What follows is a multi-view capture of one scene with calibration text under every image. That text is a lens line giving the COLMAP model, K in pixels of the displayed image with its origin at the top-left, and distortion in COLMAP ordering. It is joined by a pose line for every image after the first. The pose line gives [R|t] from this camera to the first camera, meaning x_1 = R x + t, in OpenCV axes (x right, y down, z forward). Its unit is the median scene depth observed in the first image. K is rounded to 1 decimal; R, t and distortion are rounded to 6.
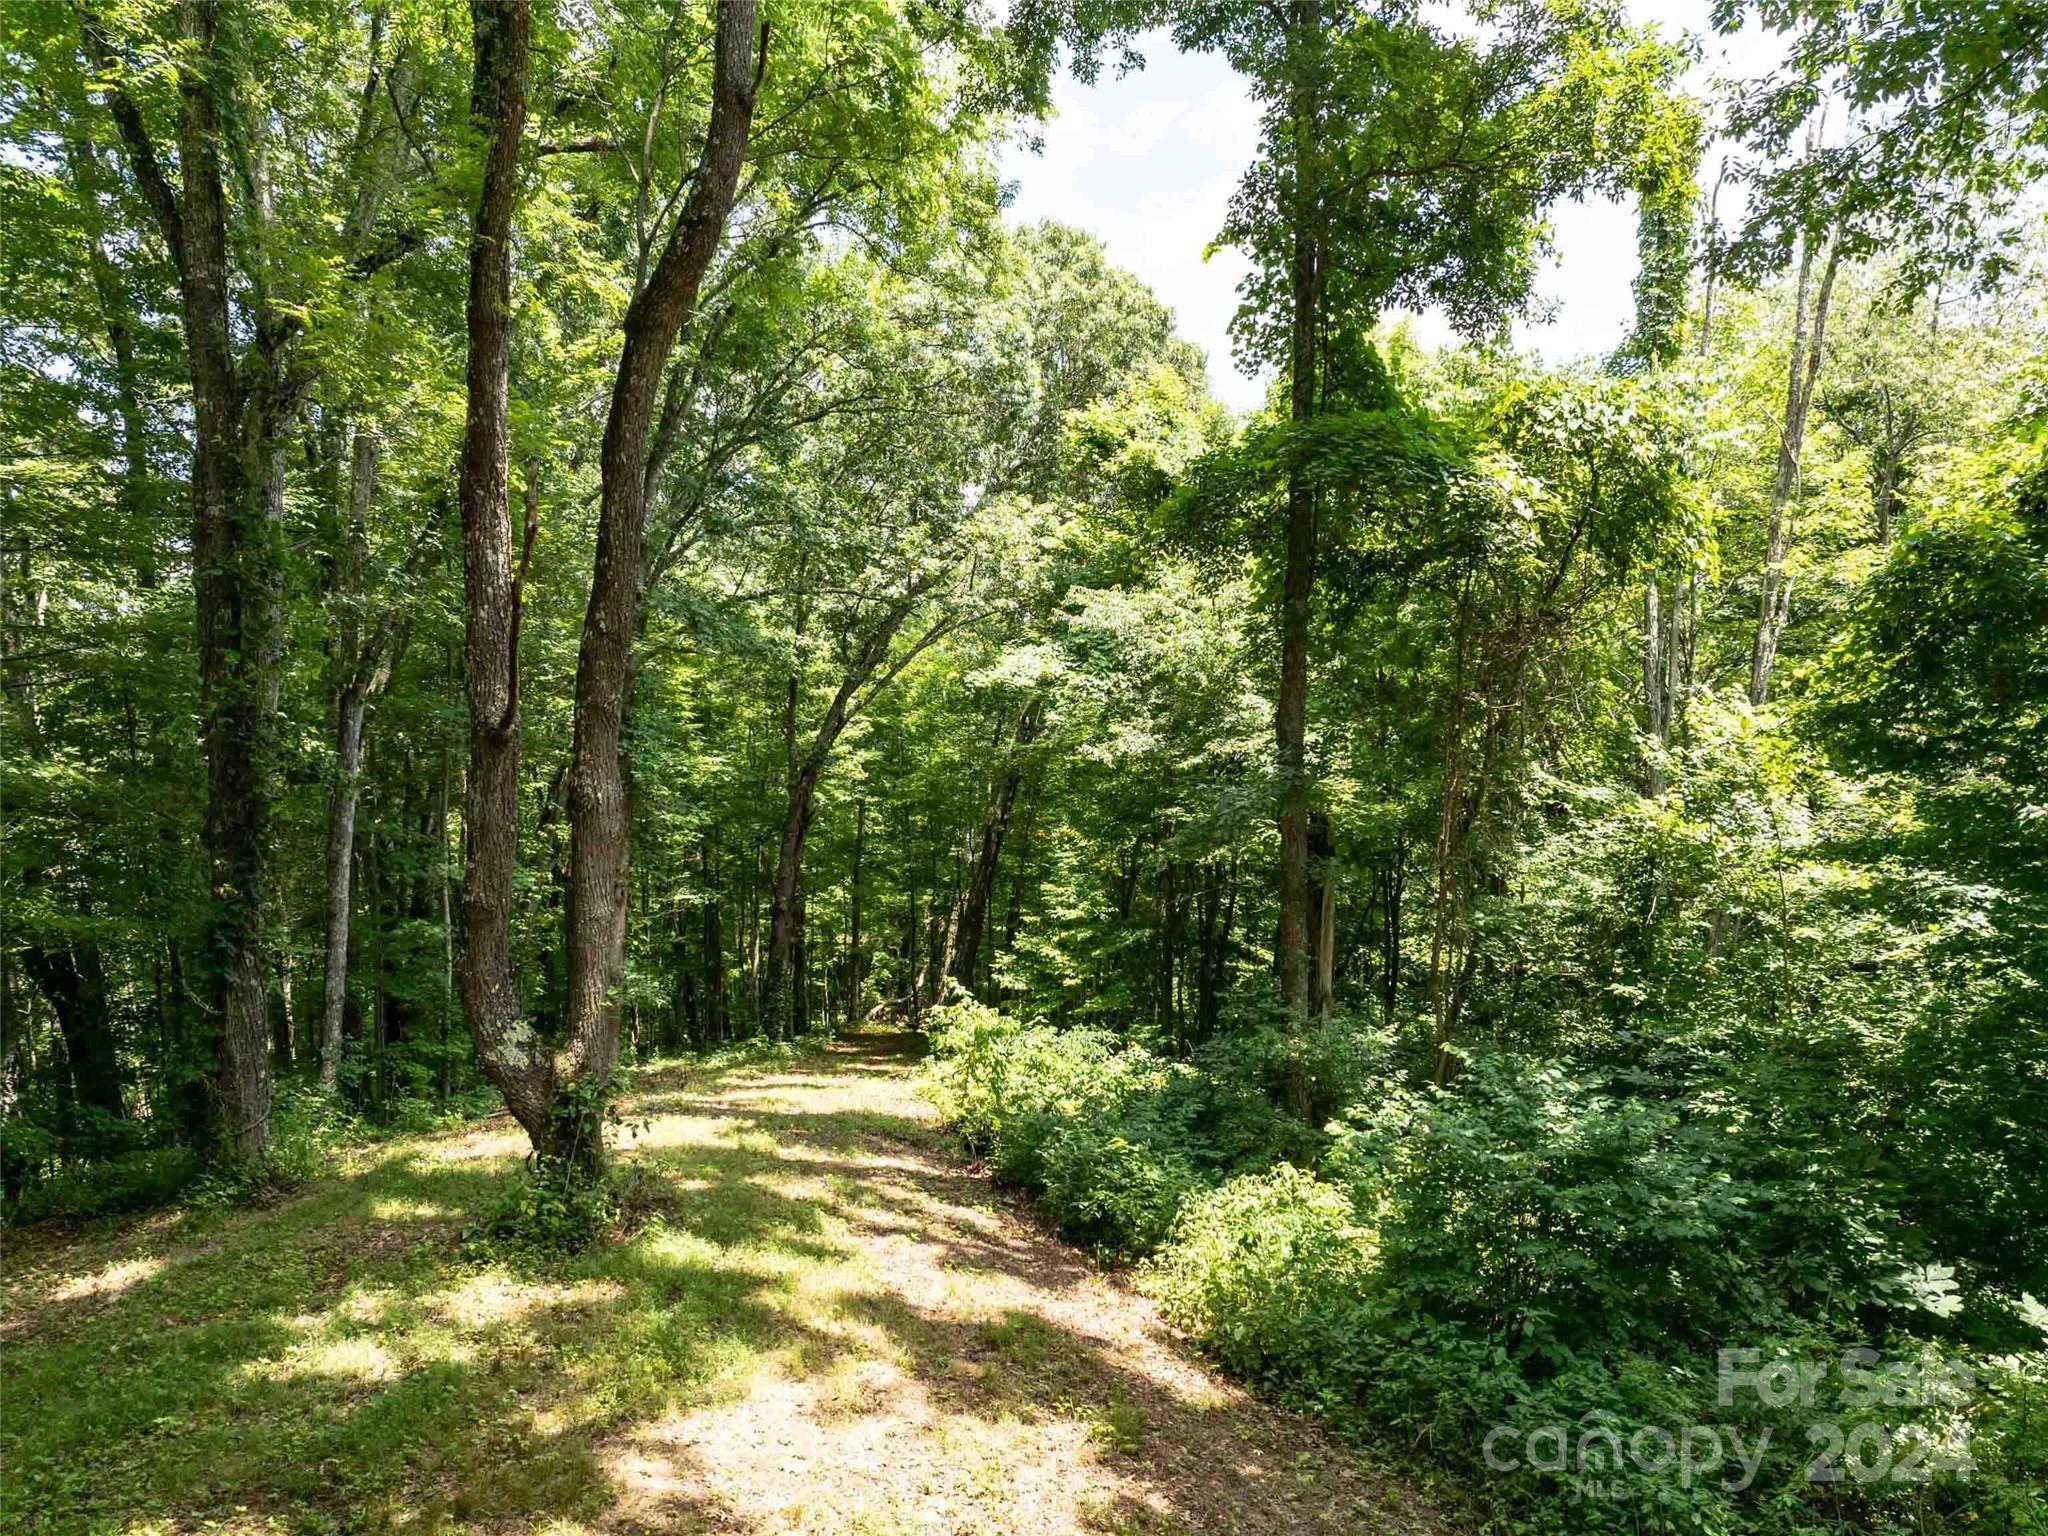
lens RADIAL K [[1449.9, 0, 1024.0], [0, 1449.9, 768.0], [0, 0, 1]] dist [-0.063317, 0.038013]
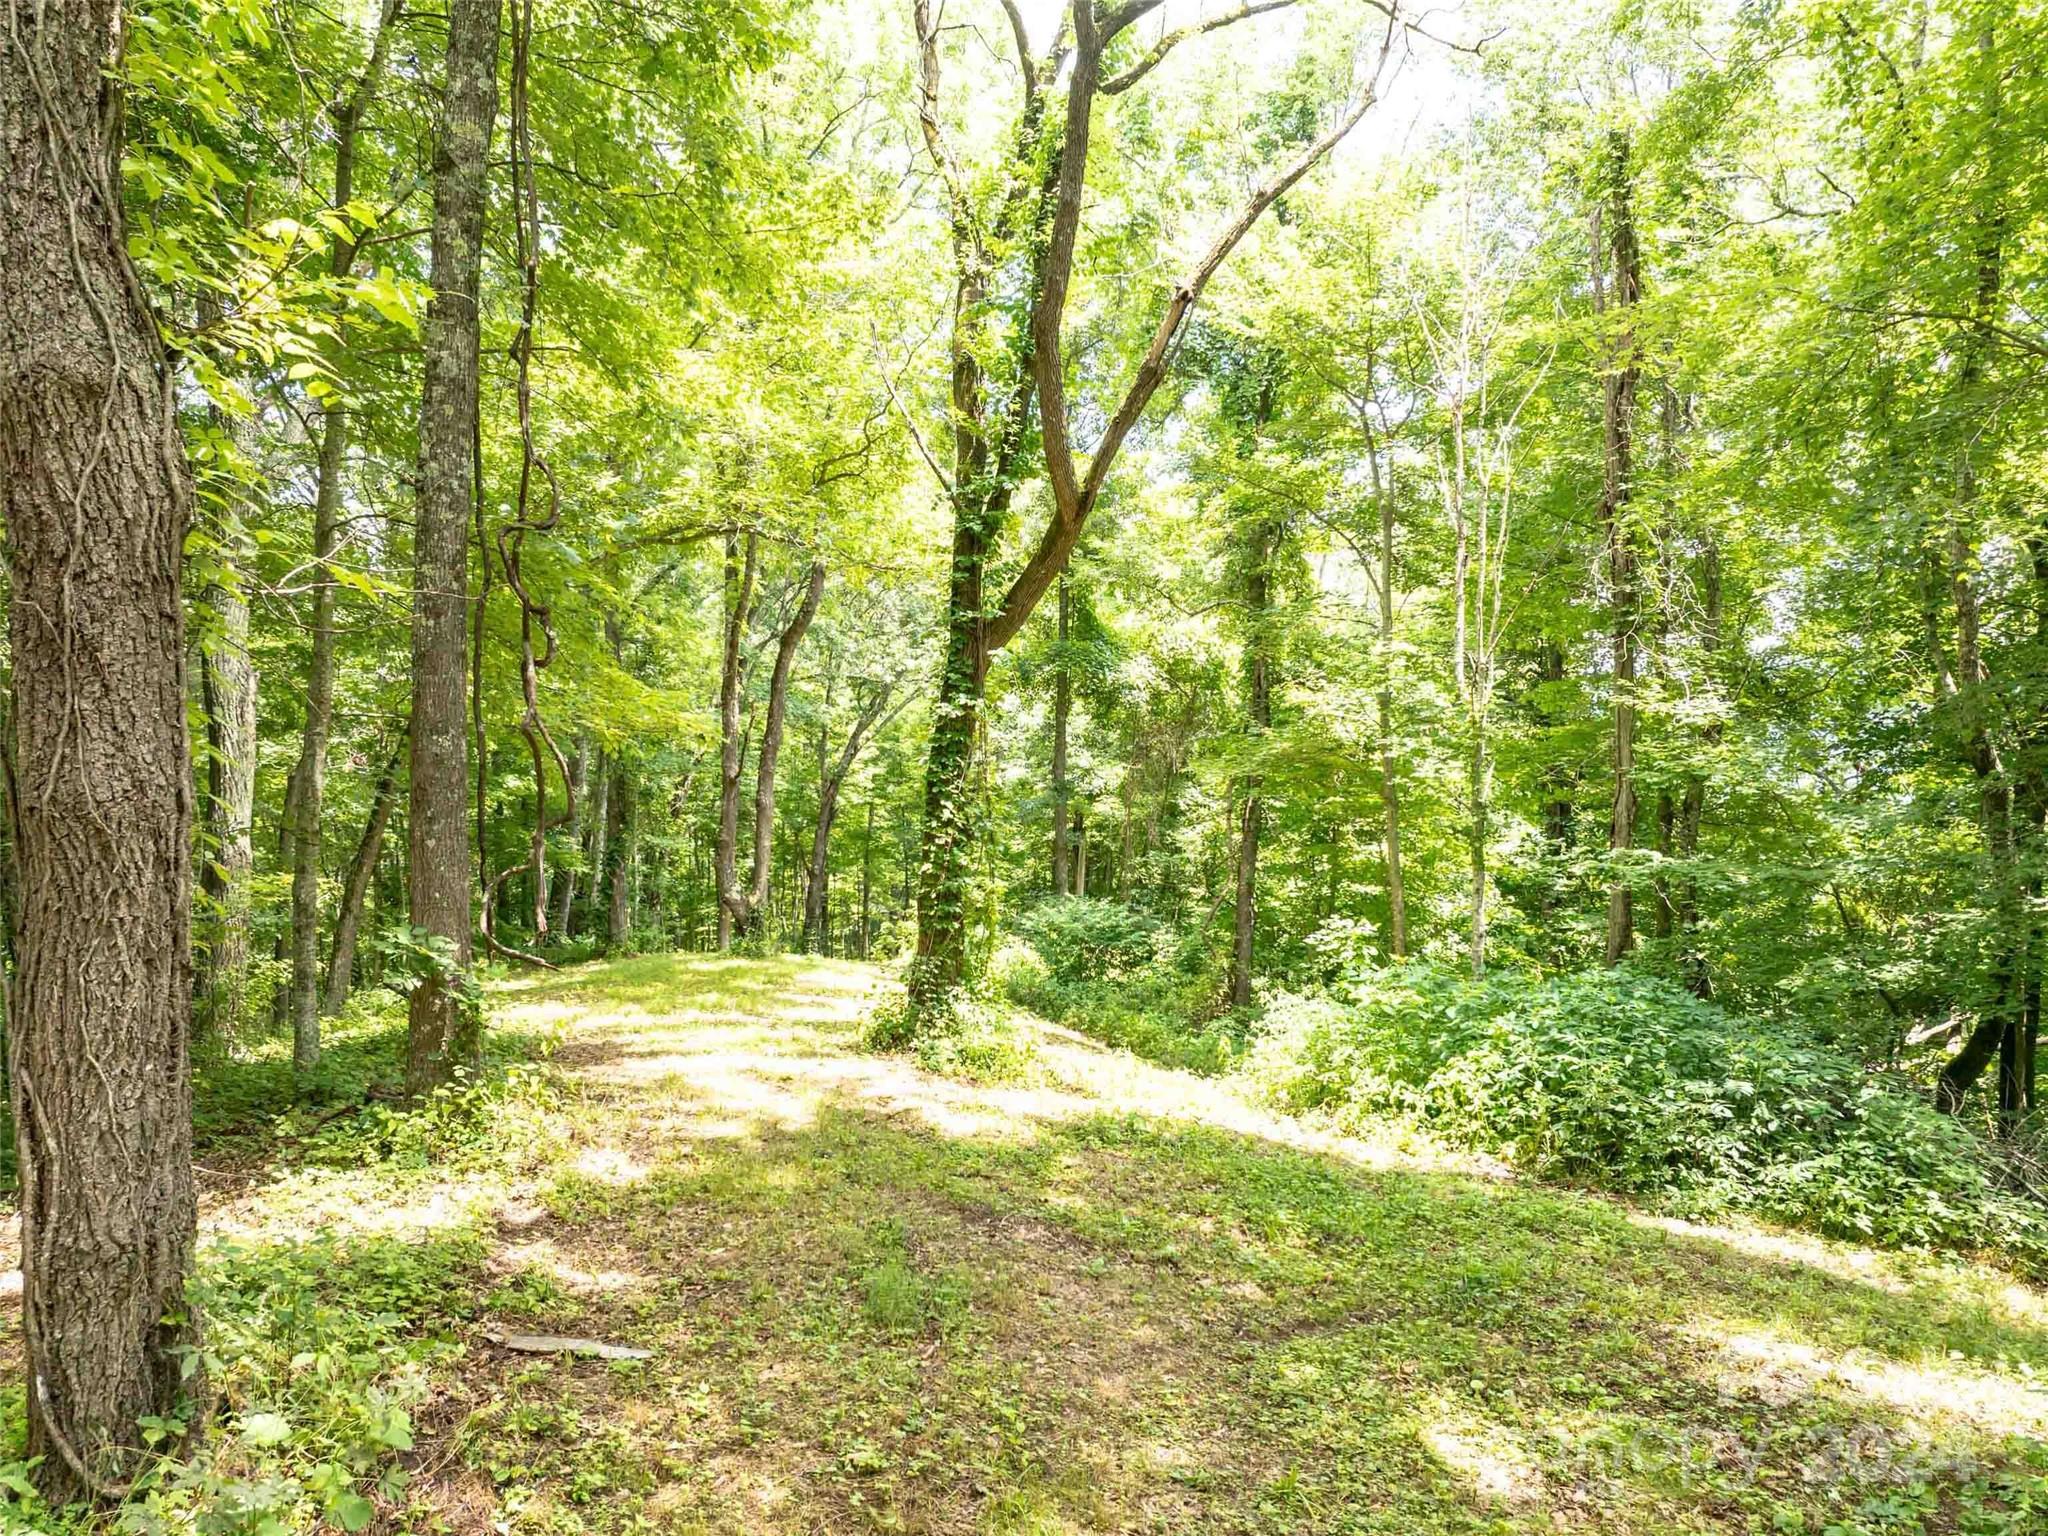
lens RADIAL K [[1449.9, 0, 1024.0], [0, 1449.9, 768.0], [0, 0, 1]] dist [-0.063317, 0.038013]
pose [[0.999832, 0.013537, -0.012344, 0.060586], [-0.013537, 0.999908, 0.000030, -0.014477], [0.012343, 0.000138, 0.999924, -0.456521]]
